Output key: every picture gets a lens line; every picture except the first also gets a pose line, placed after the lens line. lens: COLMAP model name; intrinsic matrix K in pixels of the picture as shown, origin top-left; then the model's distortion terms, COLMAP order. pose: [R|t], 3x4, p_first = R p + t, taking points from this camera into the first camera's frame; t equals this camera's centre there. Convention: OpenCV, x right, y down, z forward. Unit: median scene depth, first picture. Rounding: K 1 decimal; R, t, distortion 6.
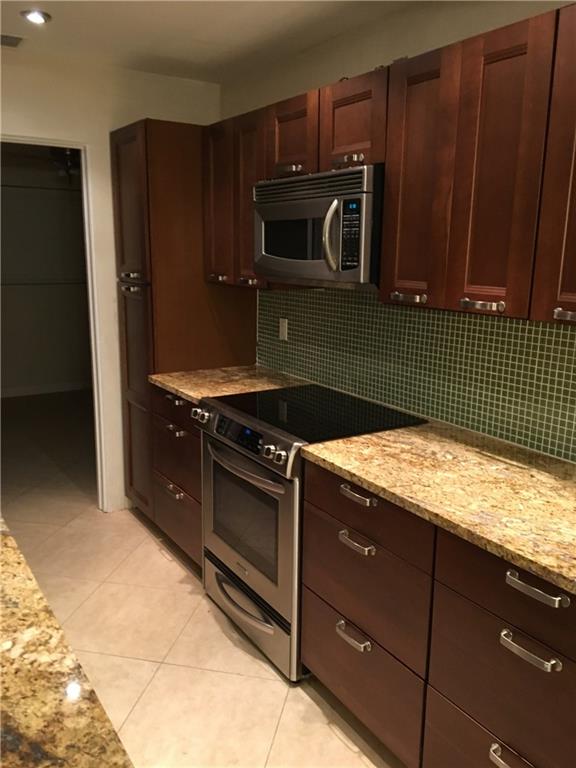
lens RADIAL K [[647.2, 0, 289.0], [0, 647.2, 381.3], [0, 0, 1]] dist [0.043266, -0.027843]
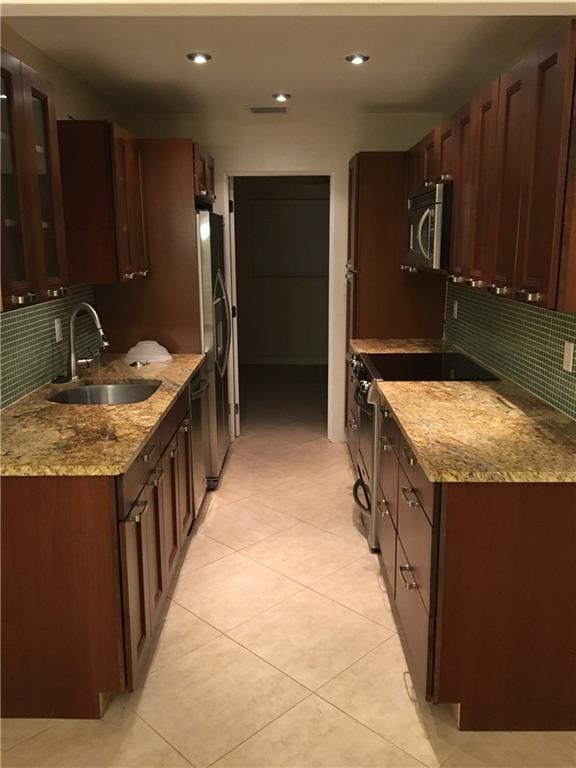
lens RADIAL K [[647.2, 0, 287.7], [0, 647.2, 384.5], [0, 0, 1]] dist [0.043266, -0.027843]
pose [[0.837367, 0.100110, -0.537397, 0.514542], [-0.095019, 0.994778, 0.037257, 0.059078], [0.538320, 0.019865, 0.842506, -0.272277]]
